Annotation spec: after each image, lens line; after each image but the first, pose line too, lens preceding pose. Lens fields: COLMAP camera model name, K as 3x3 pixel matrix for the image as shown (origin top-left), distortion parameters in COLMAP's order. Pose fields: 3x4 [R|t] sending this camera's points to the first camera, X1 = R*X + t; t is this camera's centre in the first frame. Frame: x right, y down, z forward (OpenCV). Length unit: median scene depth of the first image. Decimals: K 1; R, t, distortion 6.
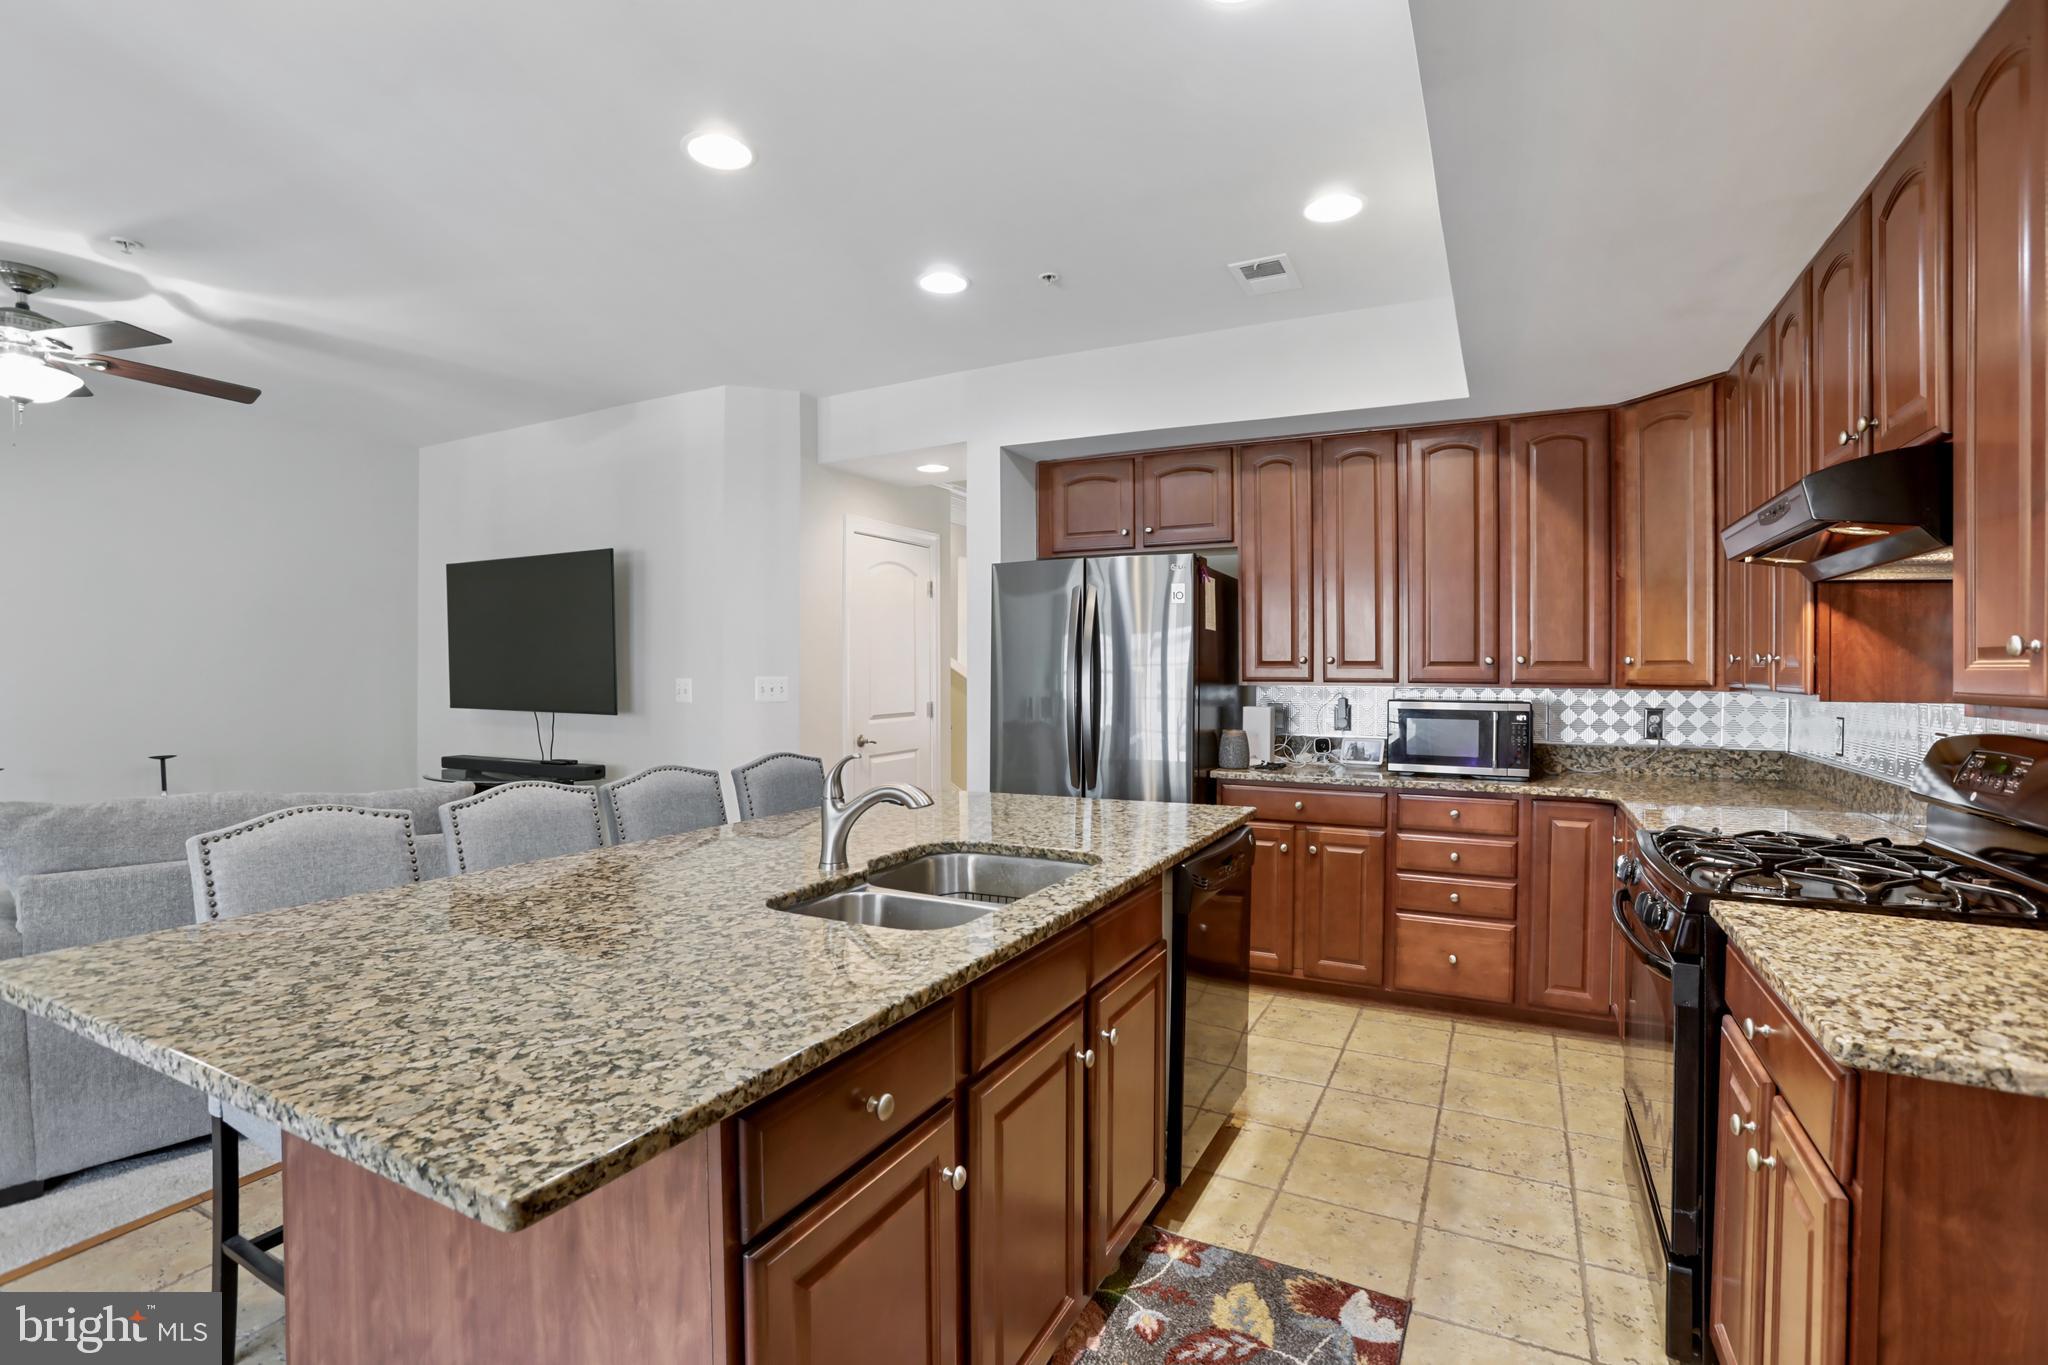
lens RADIAL K [[940.2, 0, 1011.2], [0, 940.2, 686.1], [0, 0, 1]] dist [-0.065951, 0.033327]
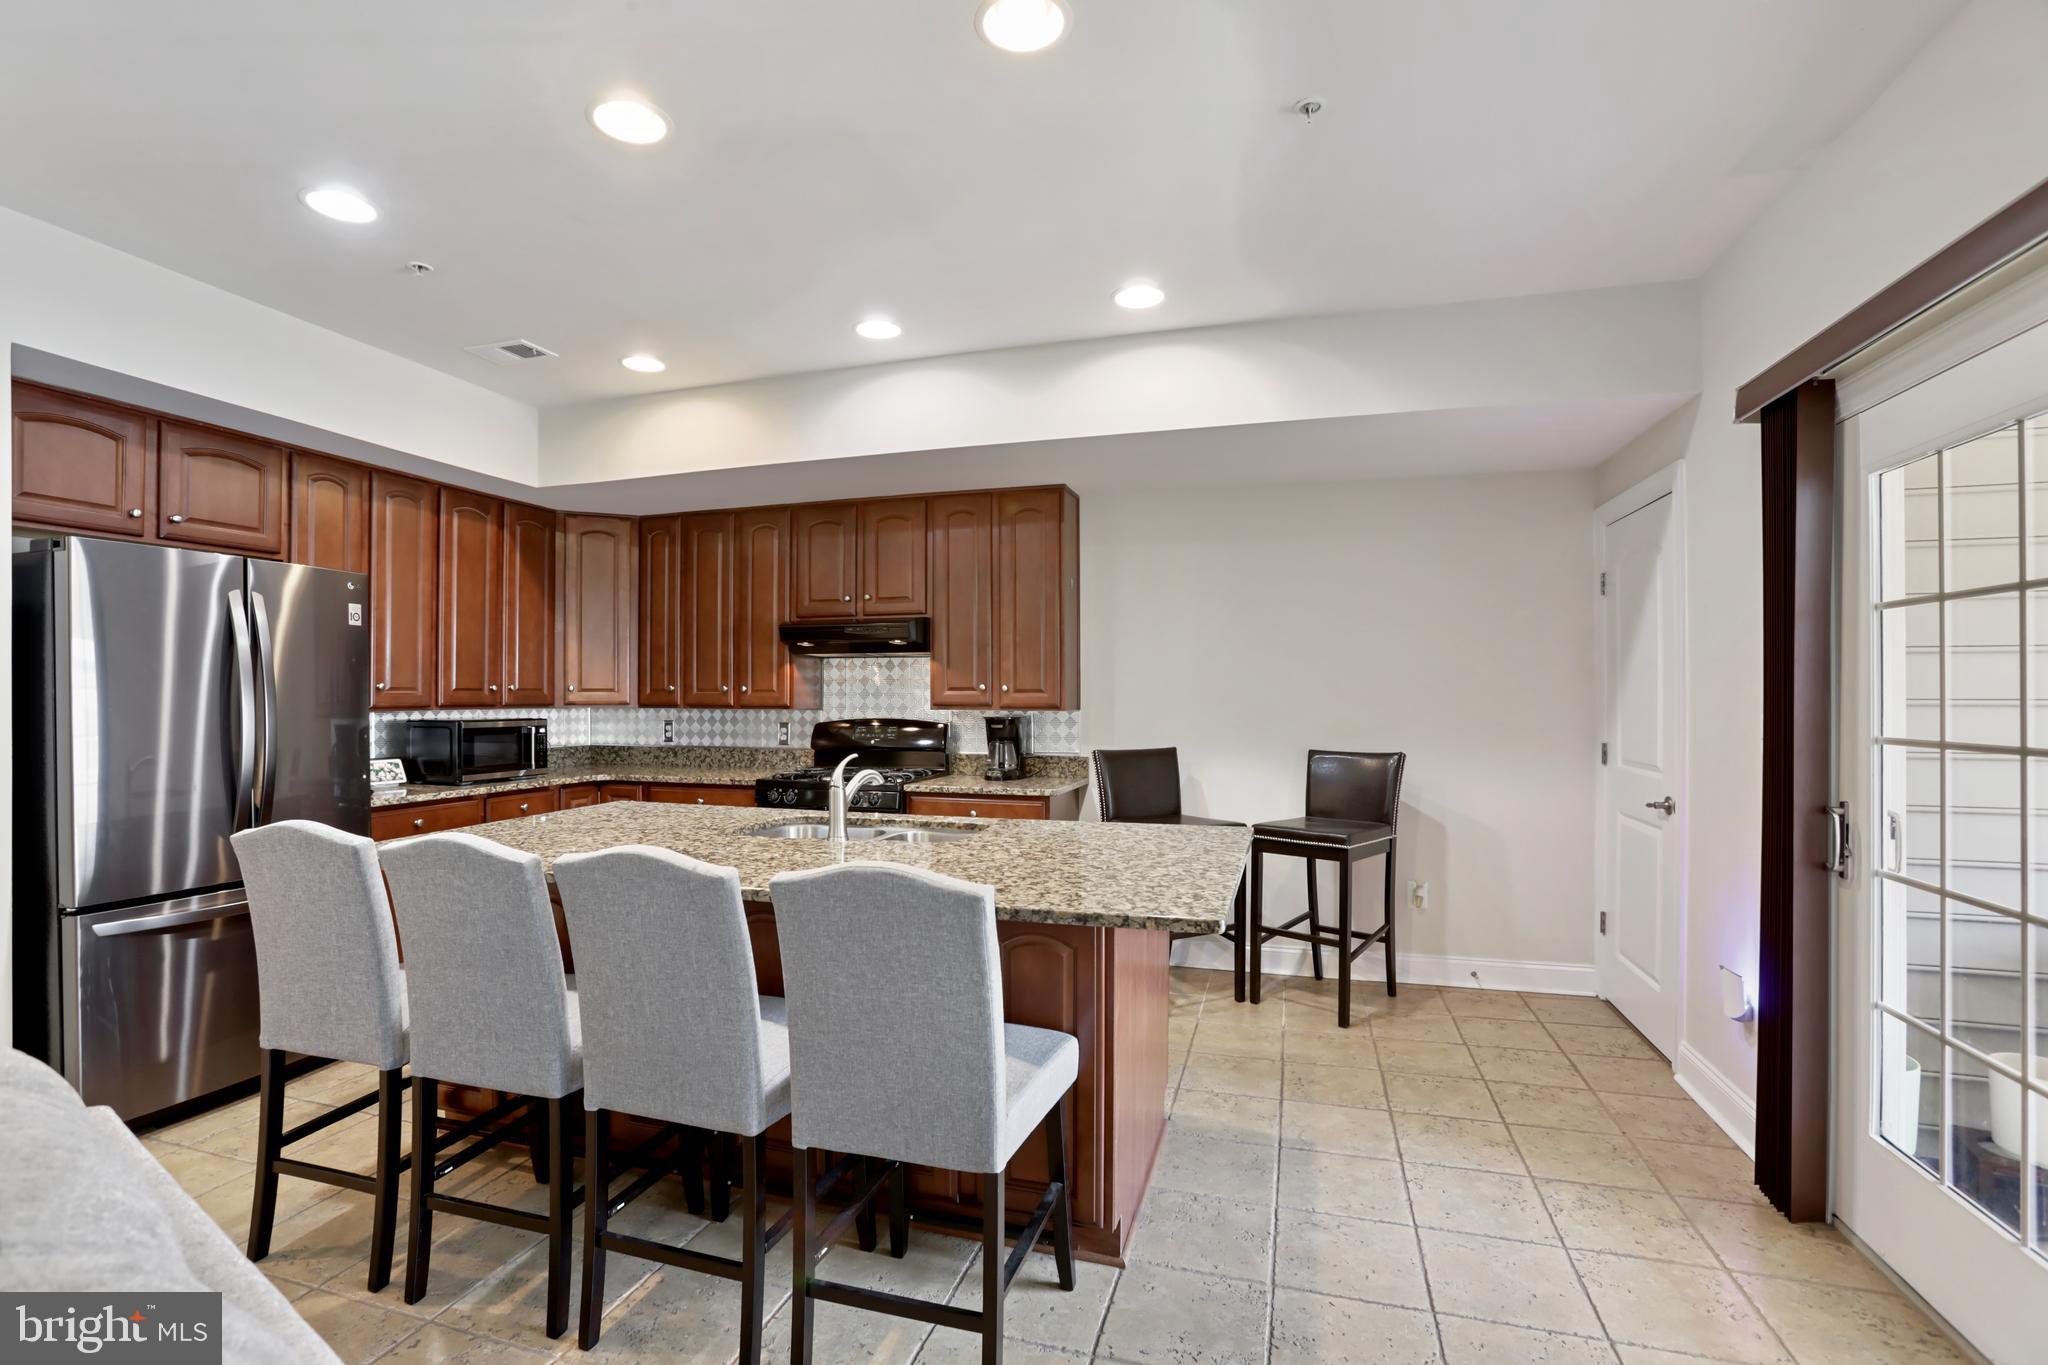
lens RADIAL K [[943.0, 0, 1012.4], [0, 943.0, 693.9], [0, 0, 1]] dist [-0.075588, 0.030053]
pose [[-0.180793, -0.001497, 0.983520, -0.723580], [0.016973, 0.999845, 0.004642, -0.011055], [-0.983375, 0.017532, -0.180739, 0.454298]]
